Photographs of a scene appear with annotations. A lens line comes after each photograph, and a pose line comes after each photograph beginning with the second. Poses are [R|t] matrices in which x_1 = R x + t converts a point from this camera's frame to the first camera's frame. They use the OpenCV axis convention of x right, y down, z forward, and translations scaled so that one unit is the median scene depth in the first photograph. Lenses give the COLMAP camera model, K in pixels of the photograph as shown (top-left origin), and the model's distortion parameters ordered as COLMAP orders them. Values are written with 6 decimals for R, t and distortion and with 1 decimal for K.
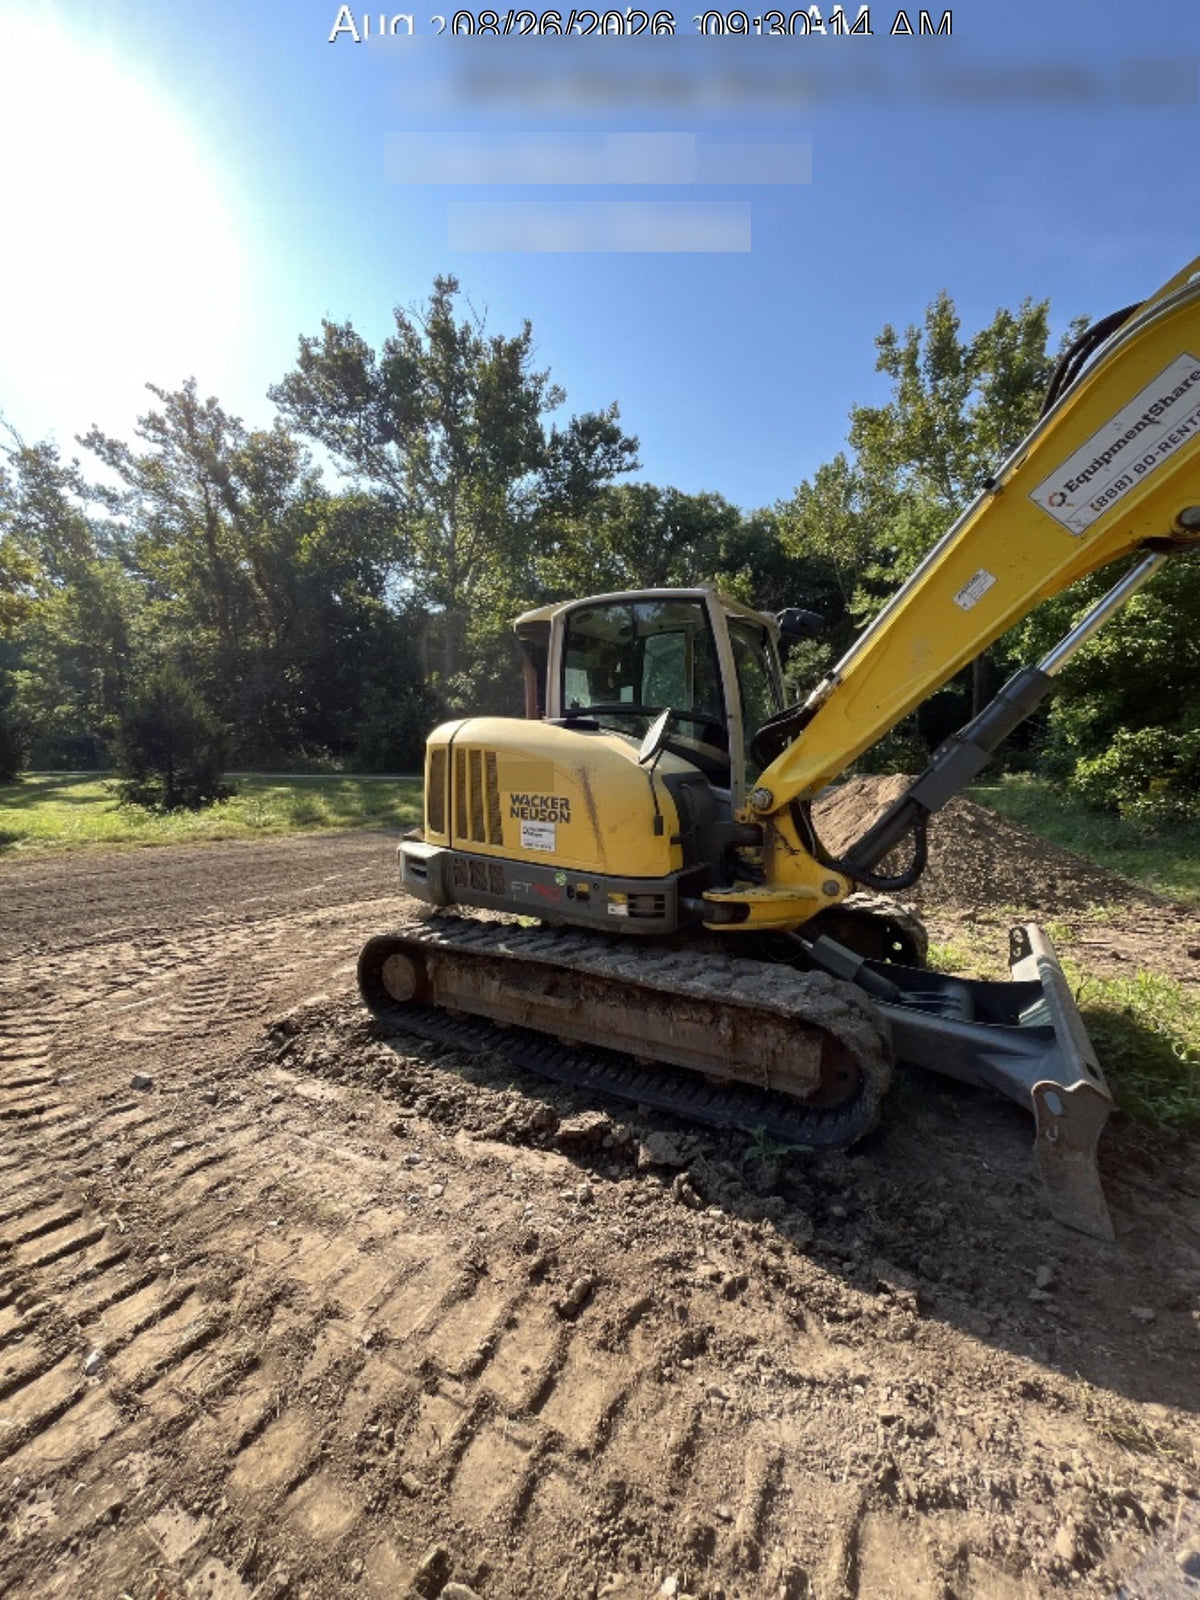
lens RADIAL K [[645.2, 0, 598.5], [0, 645.2, 793.6], [0, 0, 1]] dist [-0.001779, -0.000233]
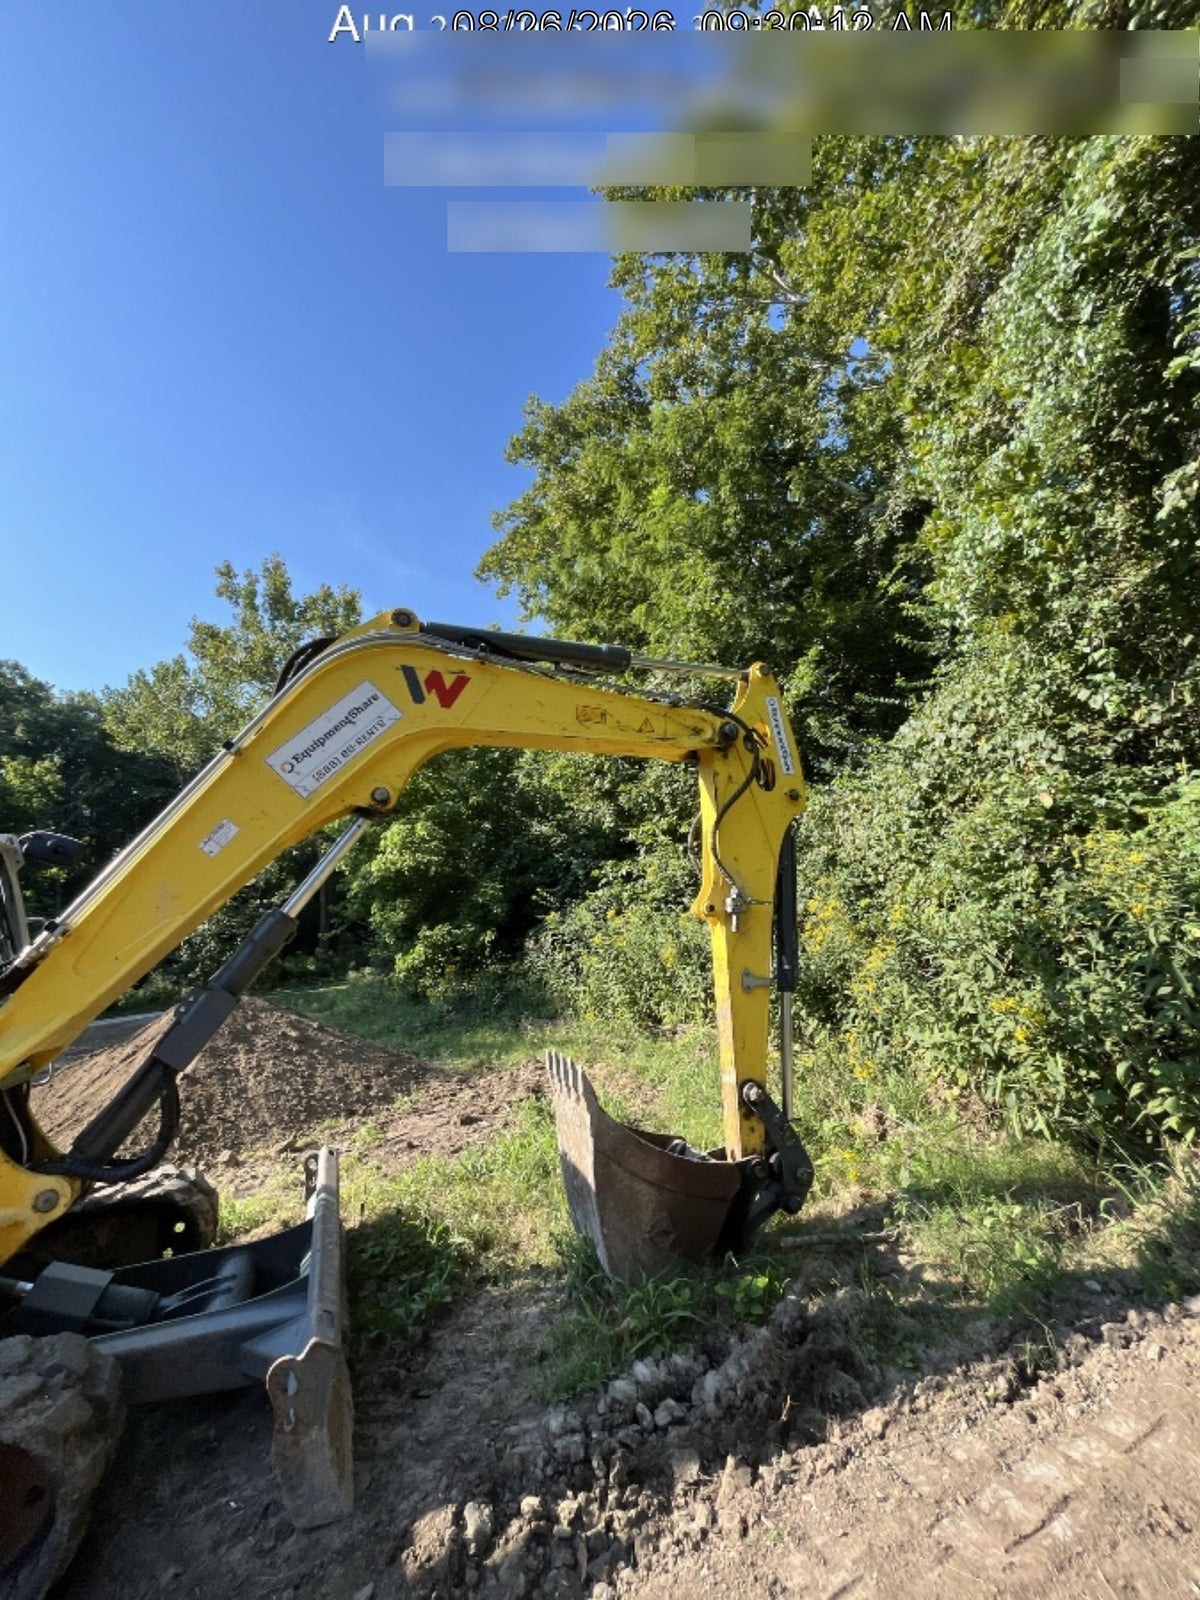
lens RADIAL K [[645.2, 0, 598.5], [0, 645.2, 793.6], [0, 0, 1]] dist [-0.001779, -0.000233]
pose [[0.610846, 0.090420, 0.786569, 0.104267], [0.153328, 0.961141, -0.229562, -0.040668], [-0.776761, 0.260831, 0.573245, -0.078006]]
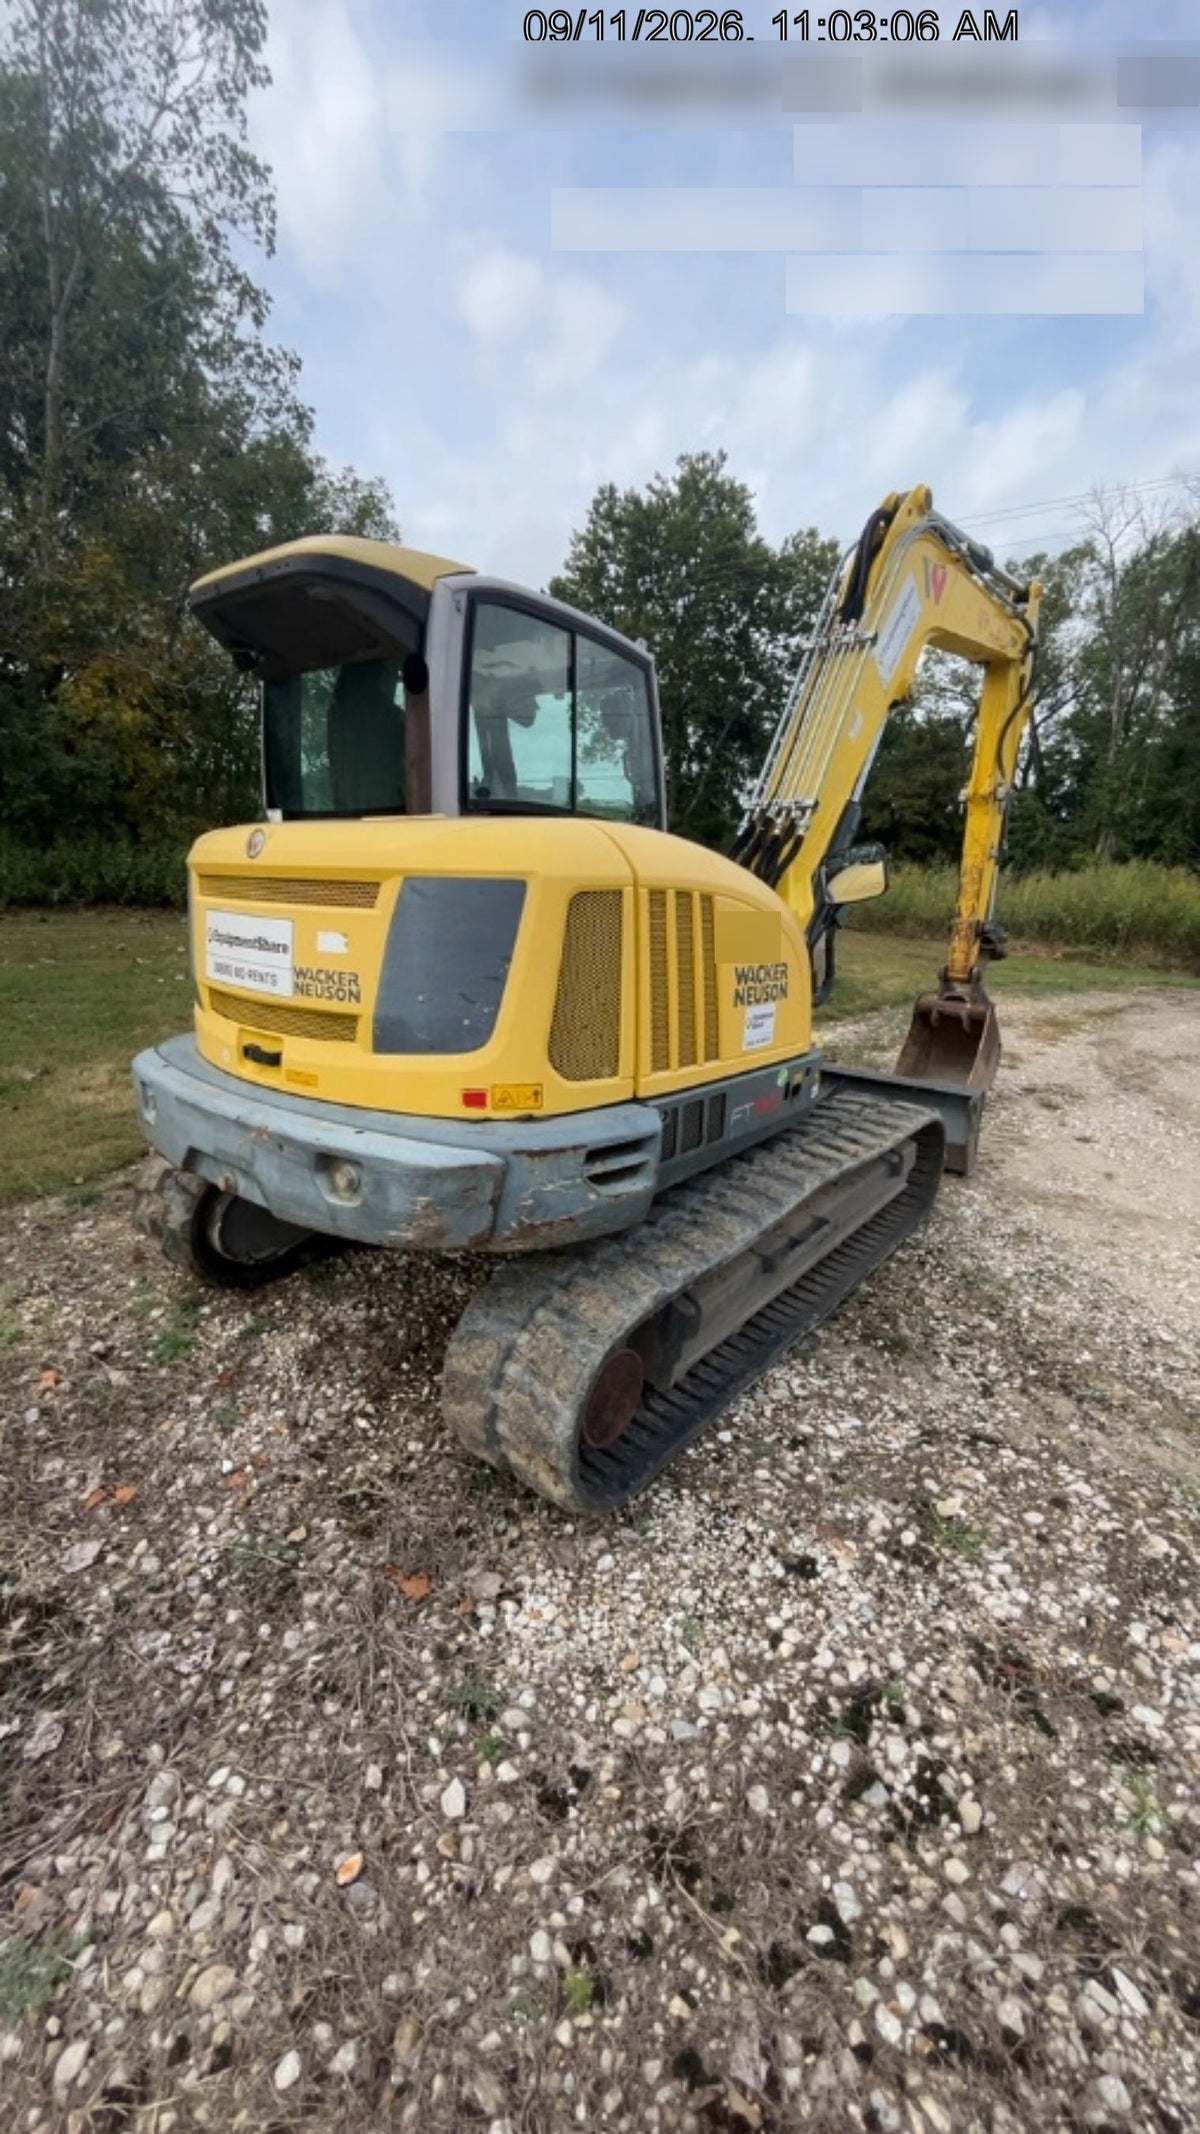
lens RADIAL K [[876.3, 0, 556.1], [0, 876.3, 1056.0], [0, 0, 1]] dist [0.001141, 0.000249]
pose [[0.092266, -0.219766, 0.971180, -0.969284], [0.057750, 0.974879, 0.215116, -0.102651], [-0.994058, 0.036237, 0.102640, 1.128032]]
